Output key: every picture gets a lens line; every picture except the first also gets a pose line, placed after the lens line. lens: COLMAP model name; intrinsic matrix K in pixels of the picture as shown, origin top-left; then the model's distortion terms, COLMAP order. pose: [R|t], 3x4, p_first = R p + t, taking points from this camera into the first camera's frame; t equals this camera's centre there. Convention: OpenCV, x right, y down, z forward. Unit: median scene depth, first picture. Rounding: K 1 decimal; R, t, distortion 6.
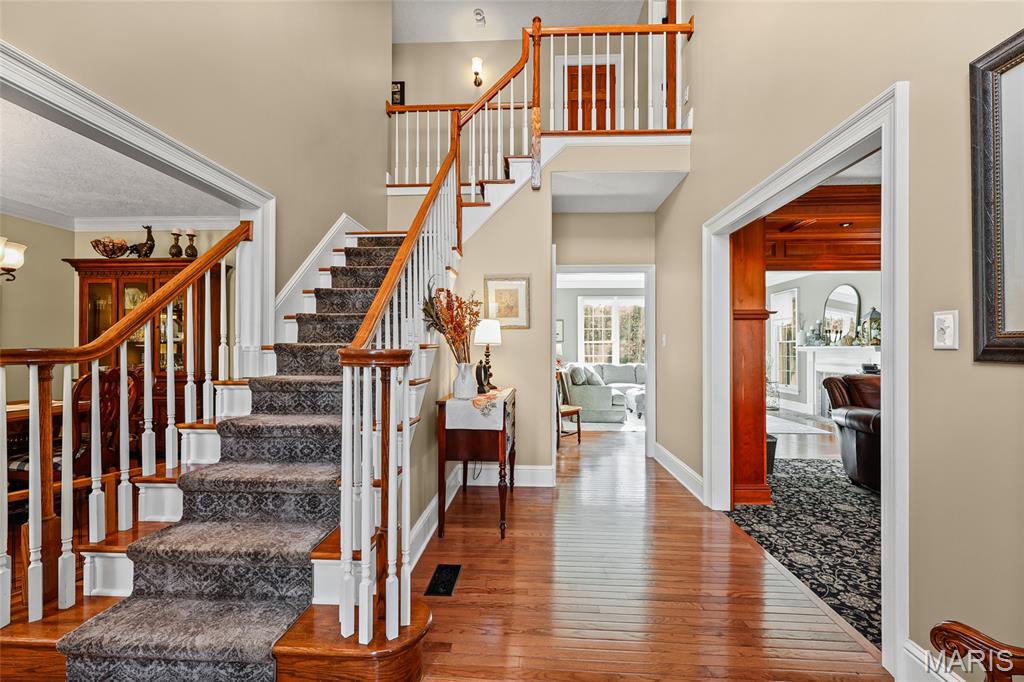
lens RADIAL K [[418.6, 0, 515.5], [0, 418.6, 347.1], [0, 0, 1]] dist [0.004368, -0.001289]
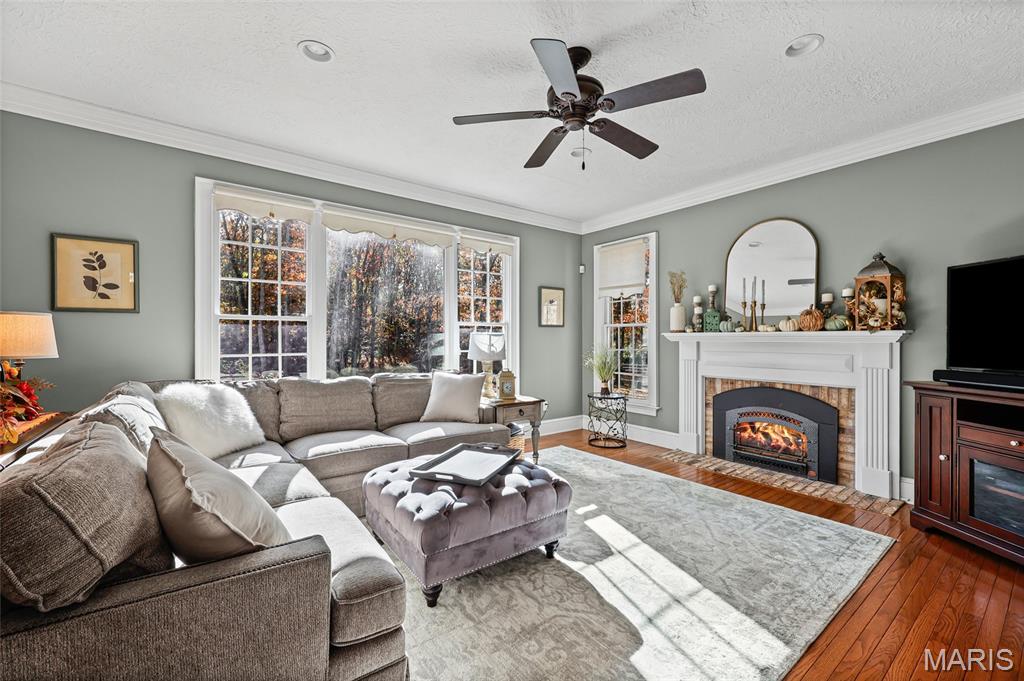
lens RADIAL K [[418.6, 0, 513.4], [0, 418.6, 335.3], [0, 0, 1]] dist [0.004368, -0.001289]
pose [[0.758785, 0.006079, 0.651313, 0.153282], [-0.006014, 0.999979, -0.002327, 0.004611], [-0.651313, -0.002151, 0.758806, 0.720979]]
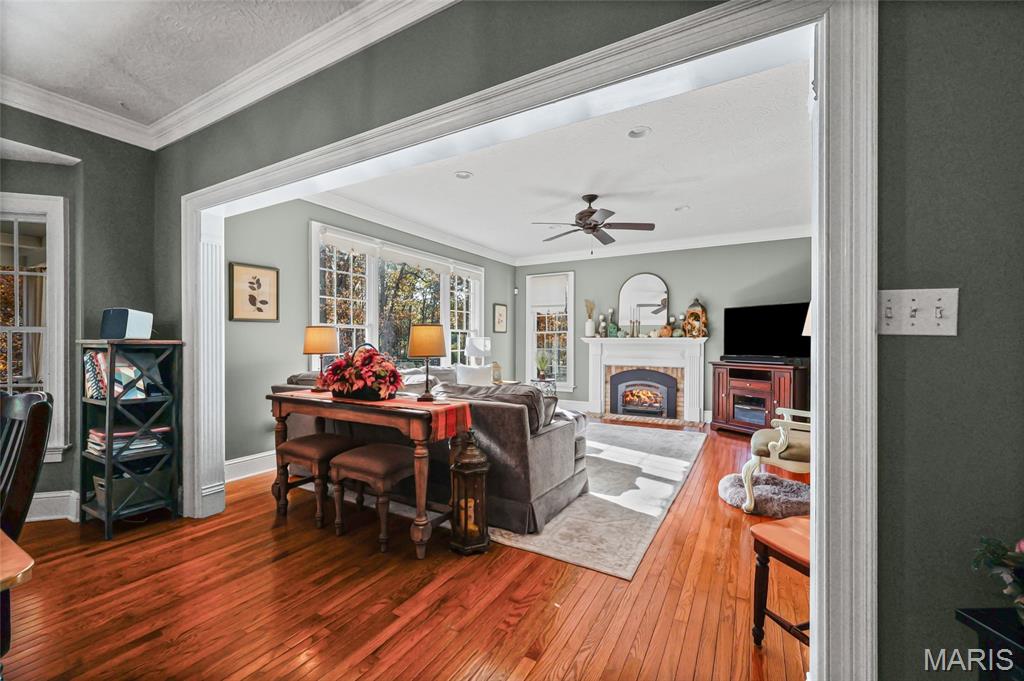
lens RADIAL K [[418.6, 0, 506.0], [0, 418.6, 343.3], [0, 0, 1]] dist [0.004368, -0.001289]
pose [[0.456050, -0.003621, 0.889947, -0.187881], [-0.007435, 0.999941, 0.007879, 0.004765], [-0.889923, -0.010210, 0.455997, 0.756321]]
